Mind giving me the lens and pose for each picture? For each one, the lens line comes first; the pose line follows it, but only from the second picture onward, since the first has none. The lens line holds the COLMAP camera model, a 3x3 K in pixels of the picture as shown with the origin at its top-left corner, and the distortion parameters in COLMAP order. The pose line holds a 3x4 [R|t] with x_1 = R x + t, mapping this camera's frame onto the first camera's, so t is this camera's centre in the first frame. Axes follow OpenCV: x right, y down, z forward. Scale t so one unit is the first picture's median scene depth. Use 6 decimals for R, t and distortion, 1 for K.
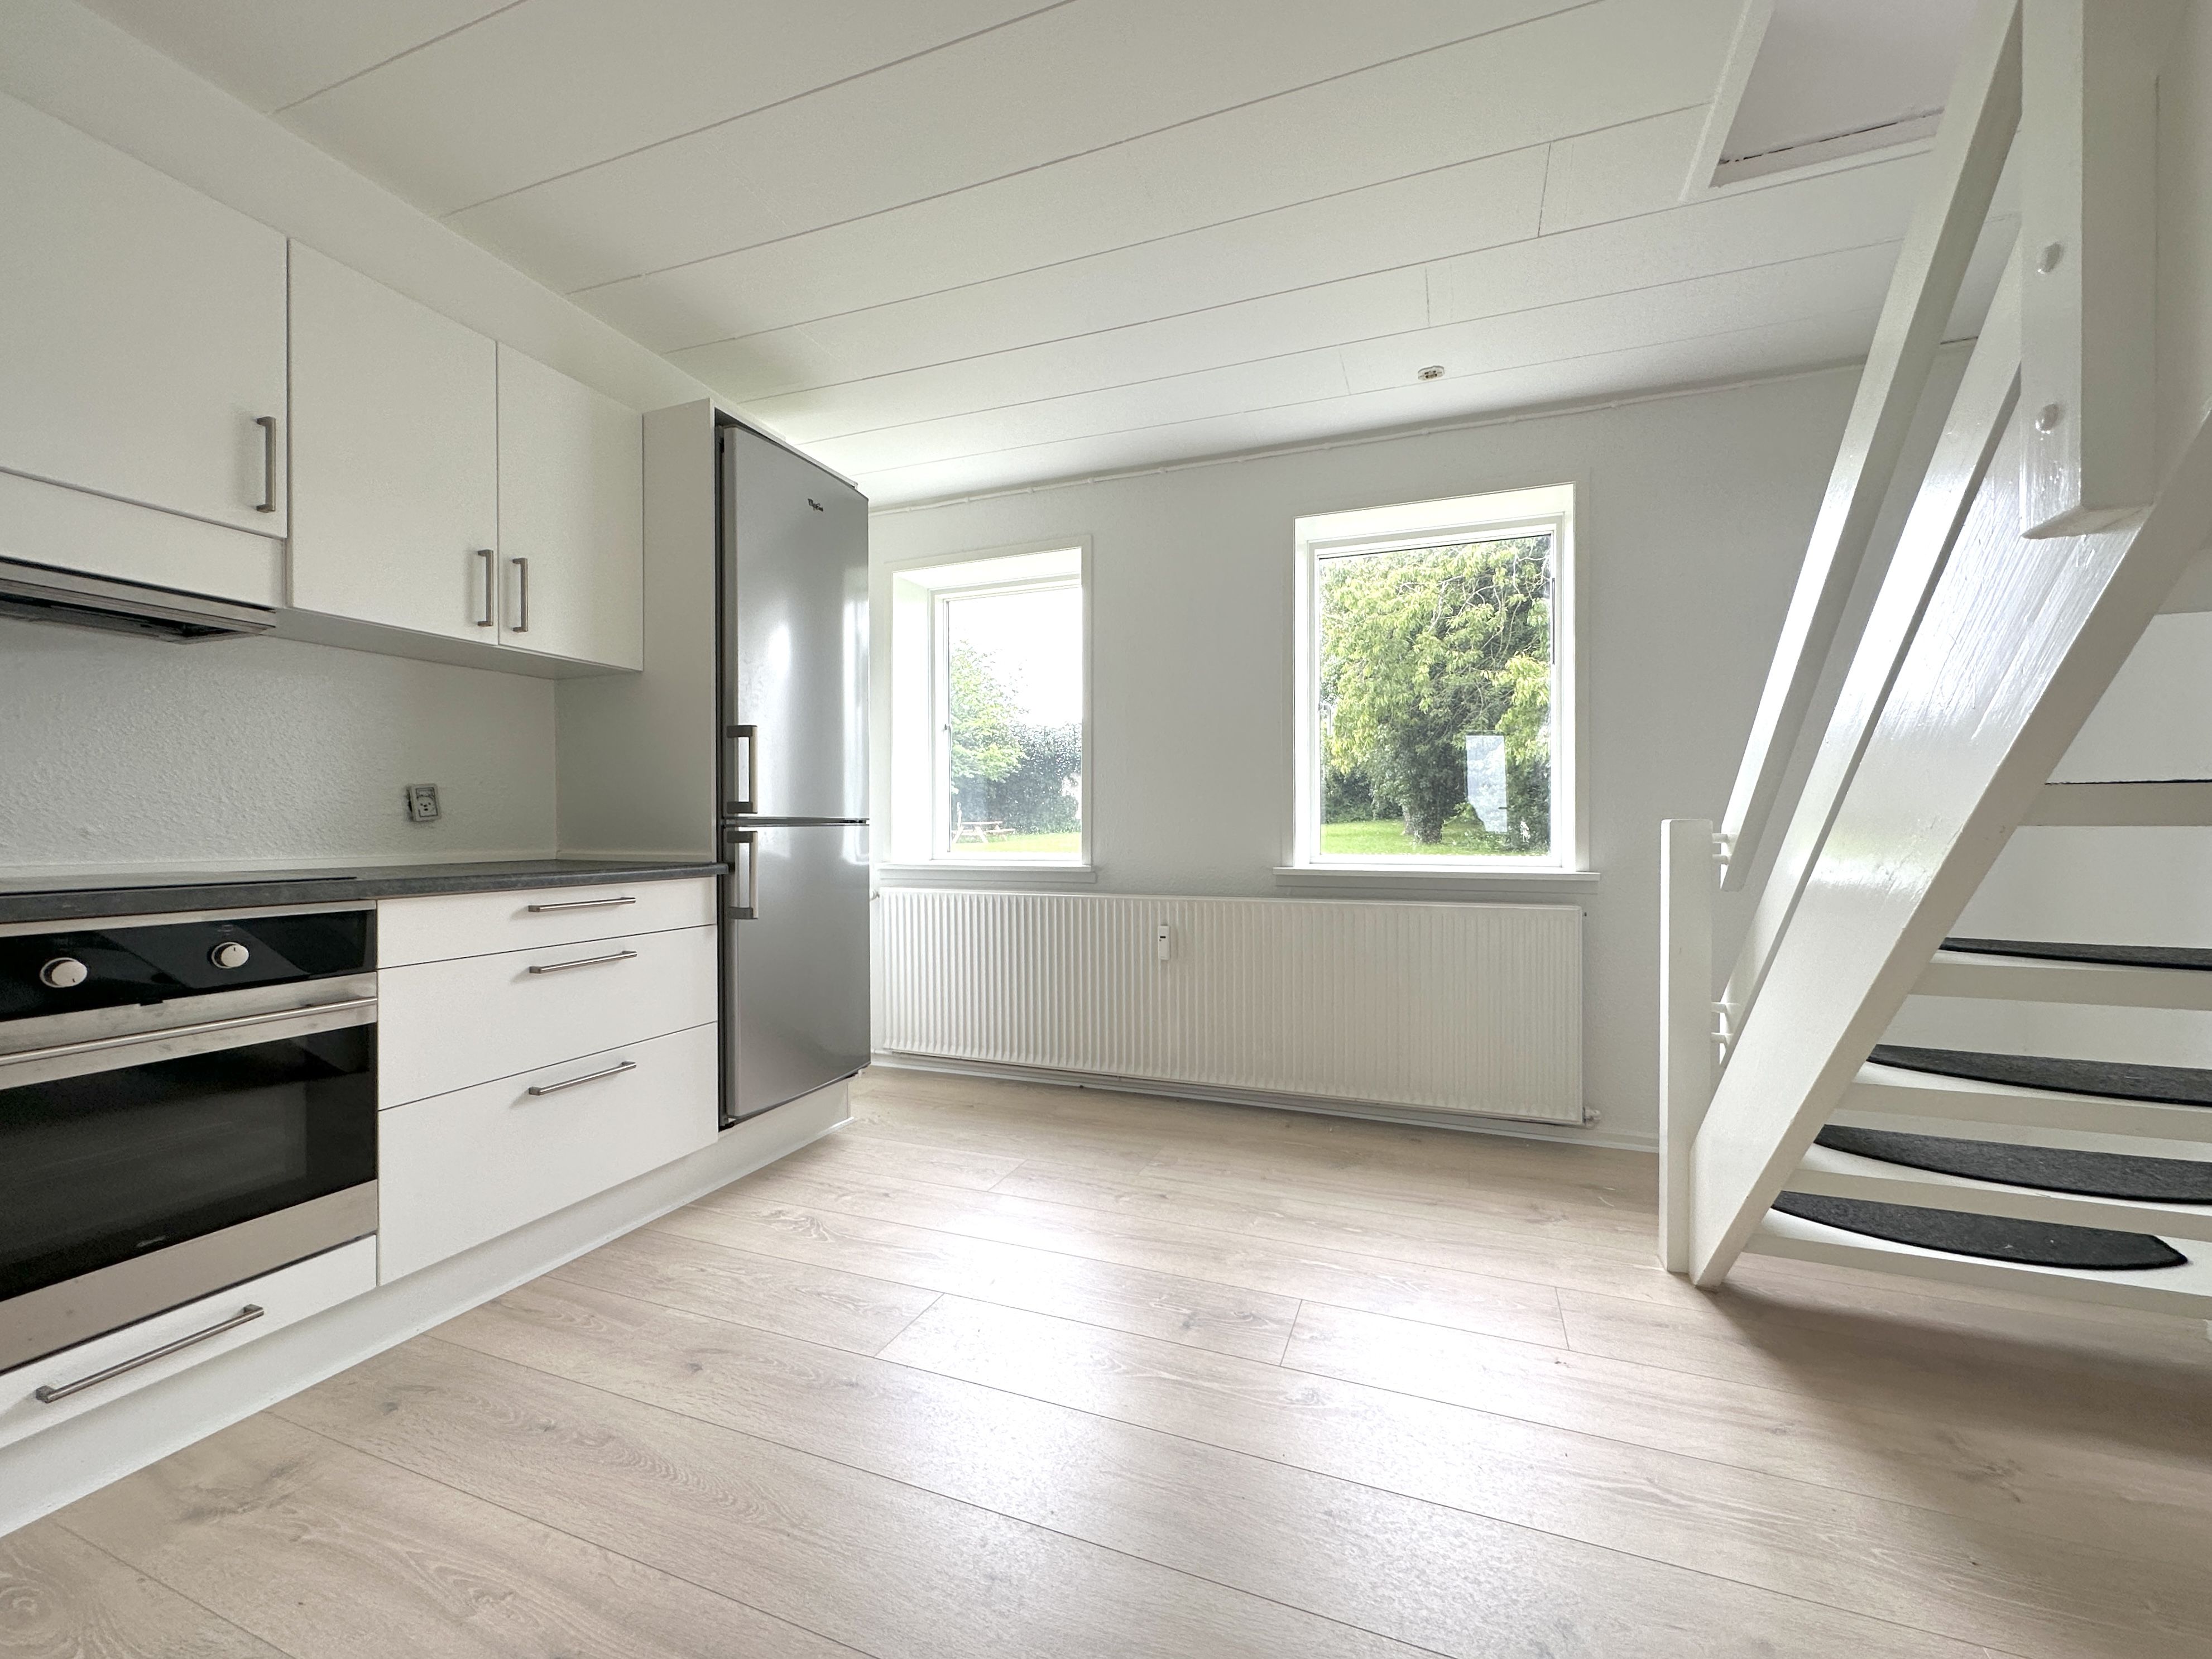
lens RADIAL K [[883.3, 0, 1106.0], [0, 883.3, 829.5], [0, 0, 1]] dist [0.000132, -0.000056]
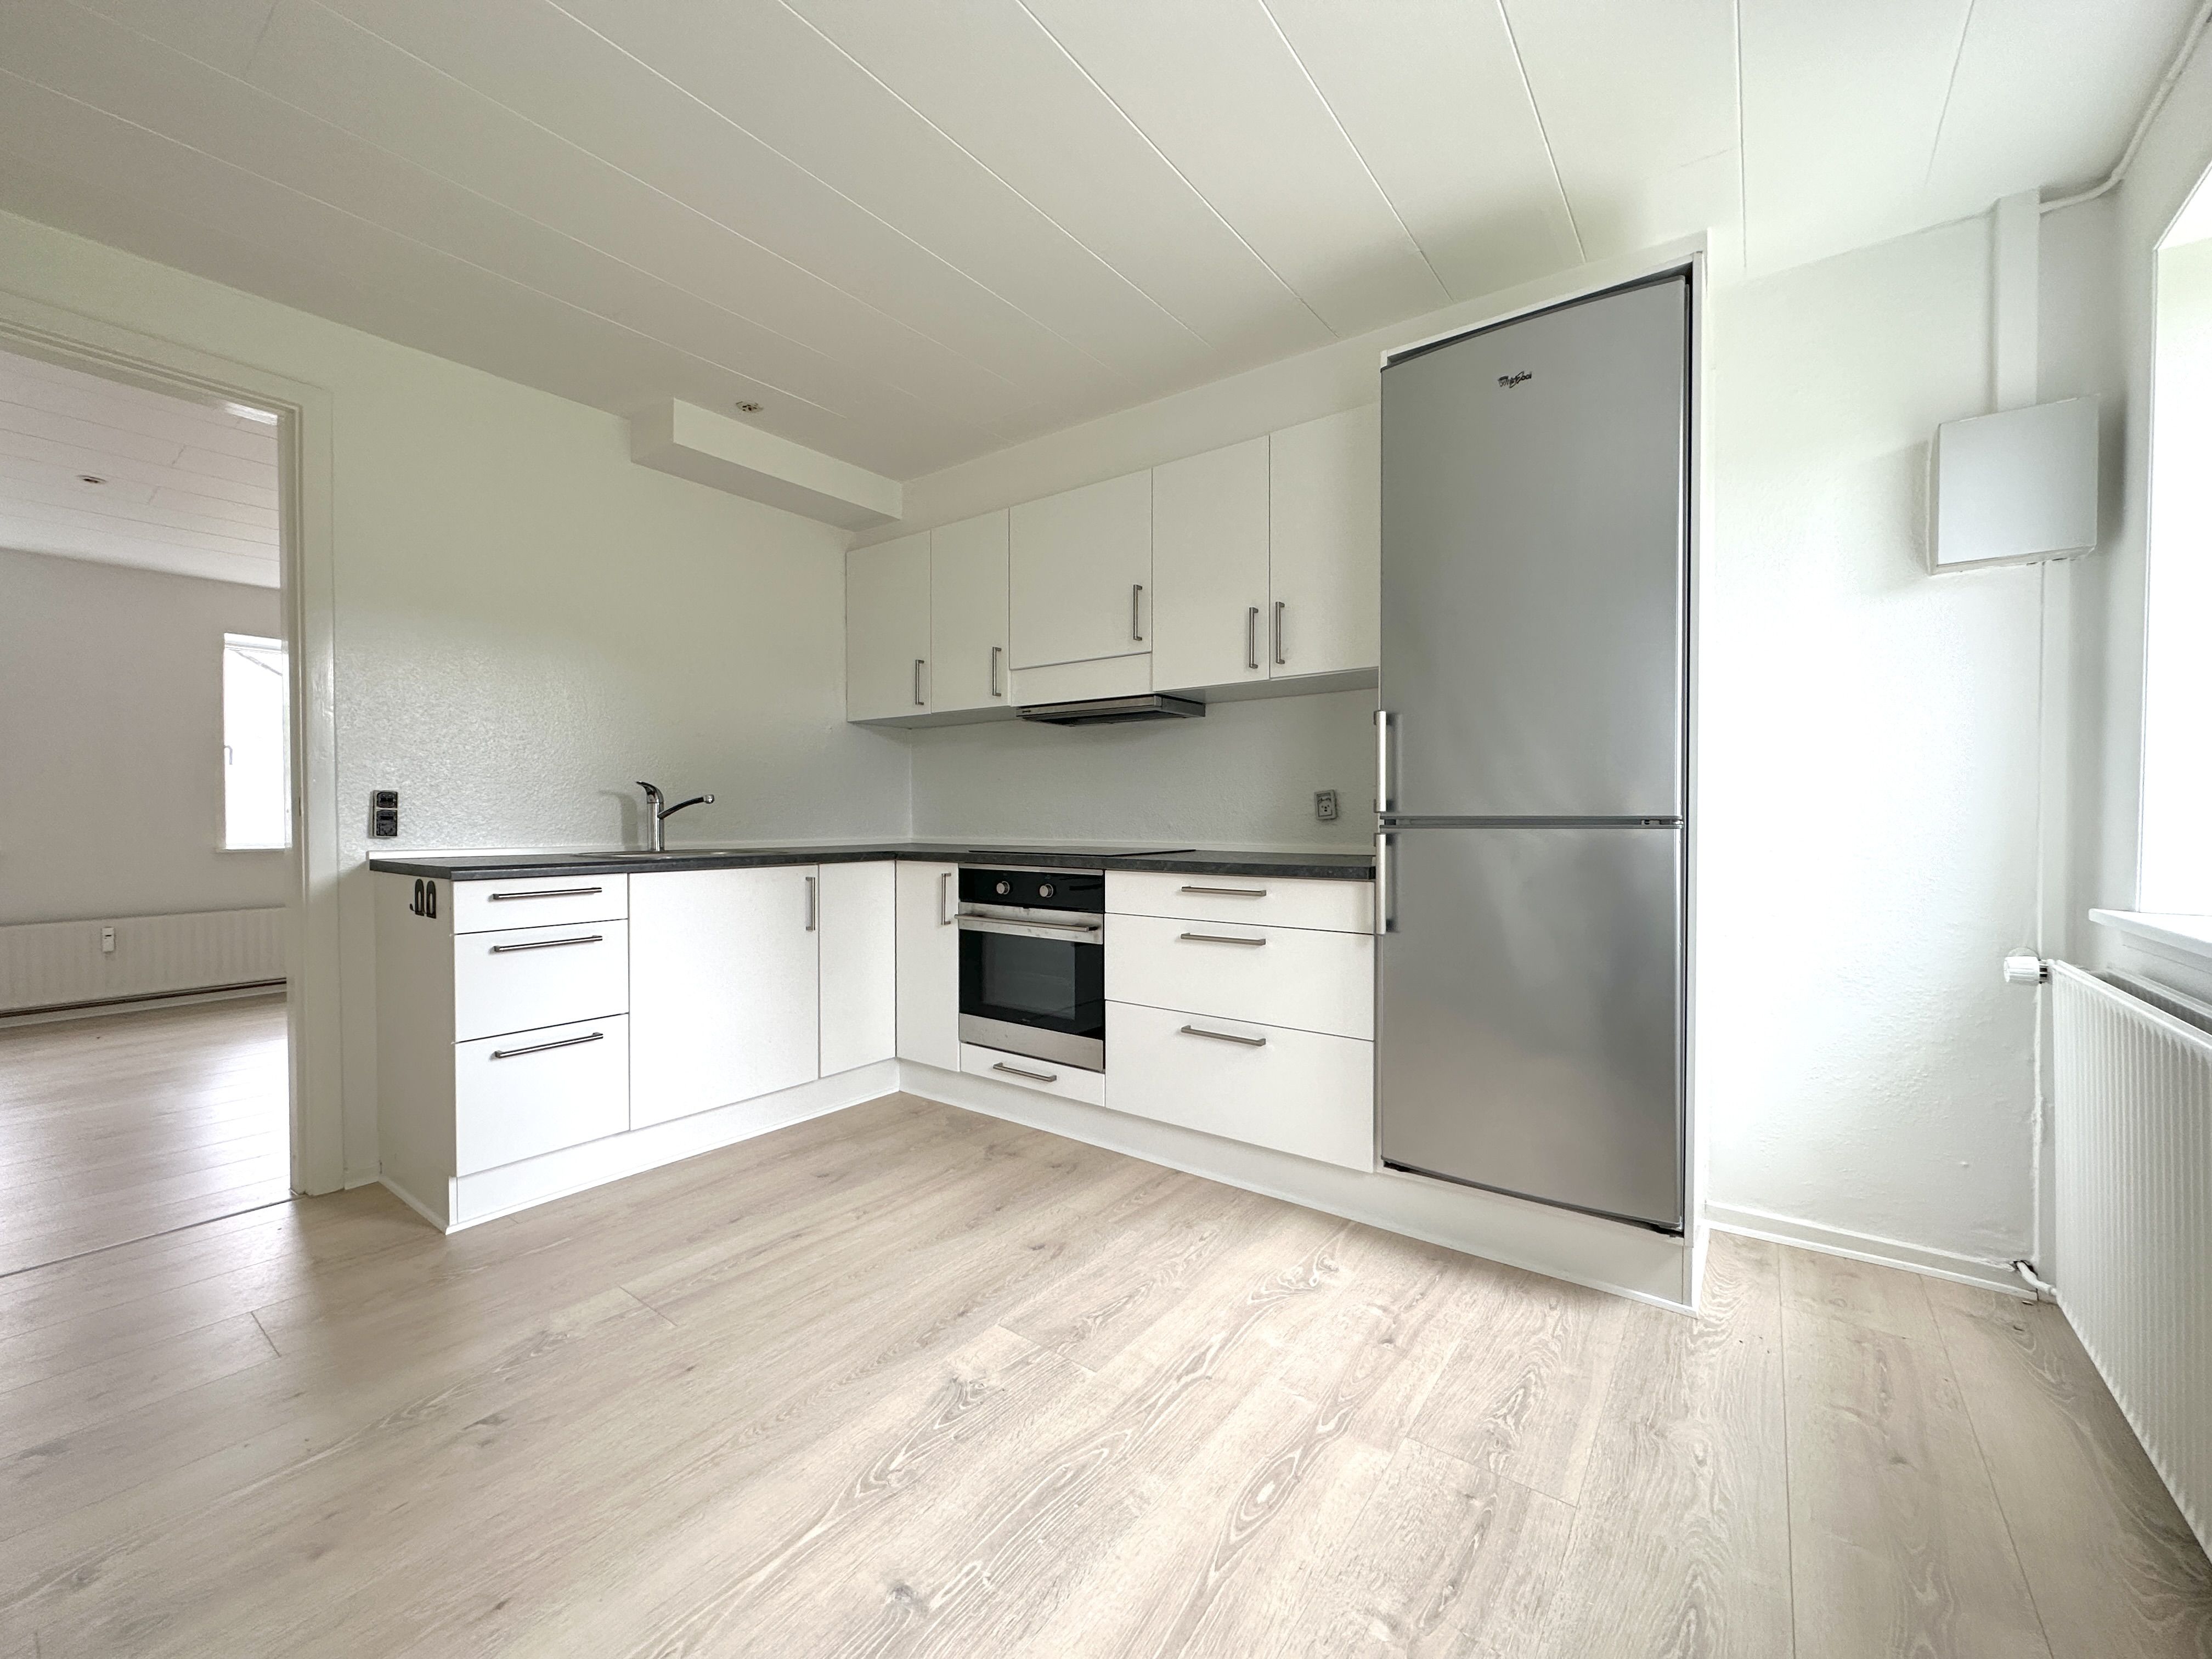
lens RADIAL K [[883.4, 0, 1106.0], [0, 883.4, 829.5], [0, 0, 1]] dist [0.001738, 0.000234]
pose [[-0.262533, 0.015420, -0.964800, 0.639693], [-0.003730, 0.999849, 0.016995, -0.019015], [0.964916, 0.008061, -0.262436, 1.230741]]
